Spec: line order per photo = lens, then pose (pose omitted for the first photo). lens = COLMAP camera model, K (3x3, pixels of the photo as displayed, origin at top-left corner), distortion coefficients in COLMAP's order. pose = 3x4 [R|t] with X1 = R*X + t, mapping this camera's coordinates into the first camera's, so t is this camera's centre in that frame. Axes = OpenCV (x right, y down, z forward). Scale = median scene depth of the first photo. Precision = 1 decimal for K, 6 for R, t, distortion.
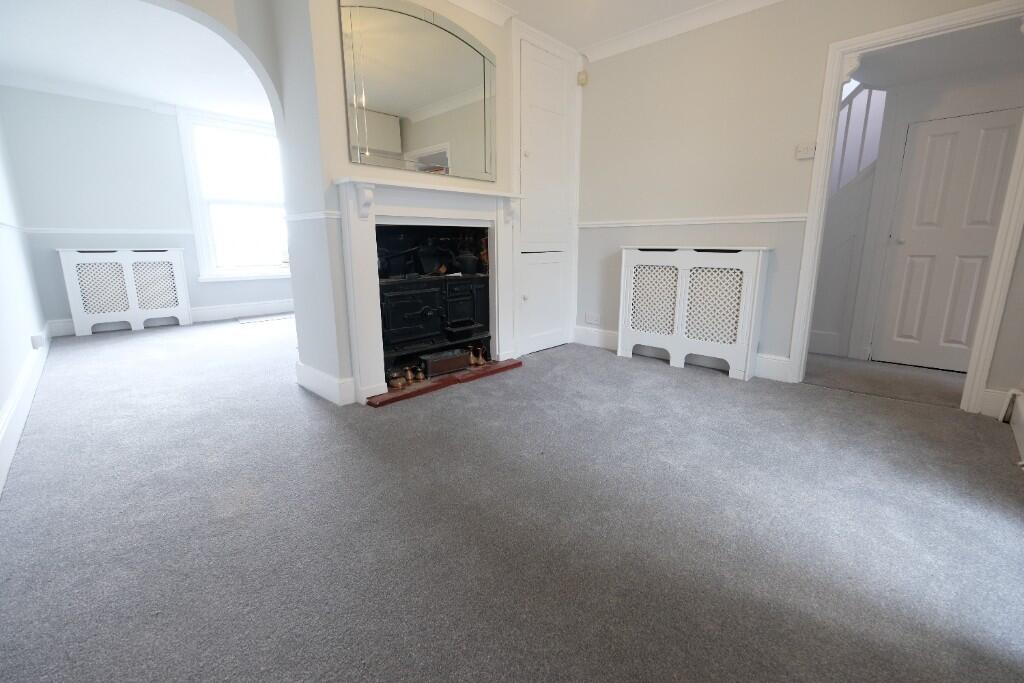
lens RADIAL K [[442.0, 0, 511.6], [0, 442.0, 330.9], [0, 0, 1]] dist [0.000639, 0.000247]
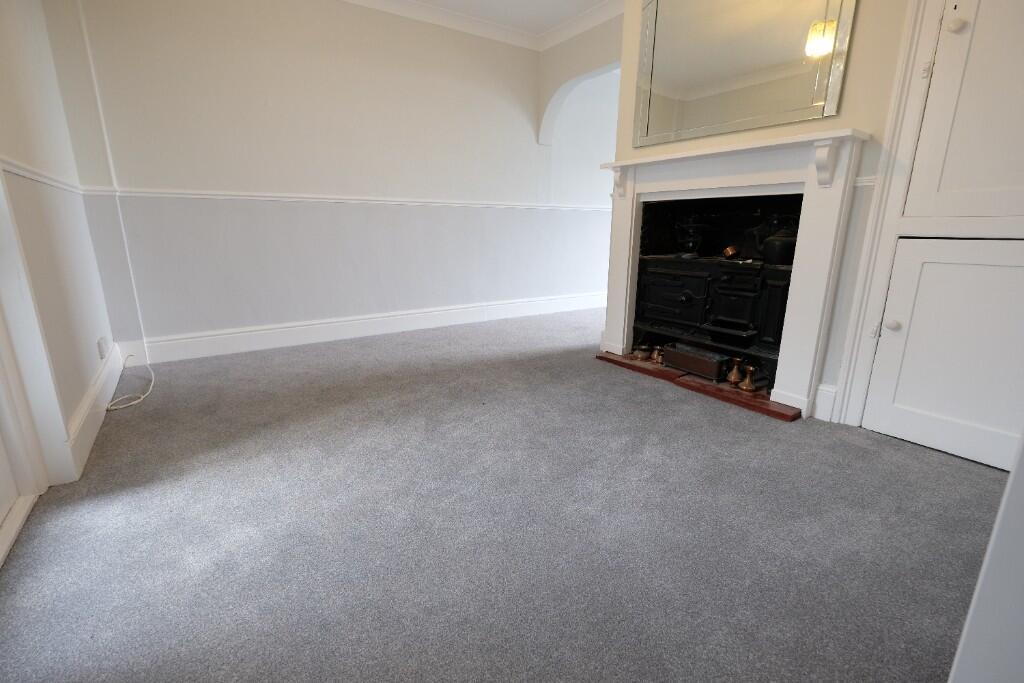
lens RADIAL K [[442.0, 0, 511.6], [0, 442.0, 330.9], [0, 0, 1]] dist [0.000639, 0.000247]
pose [[-0.176016, 0.232164, -0.956618, 0.718505], [-0.201173, 0.942797, 0.265826, -0.139734], [0.963612, 0.239235, -0.119242, 0.755703]]
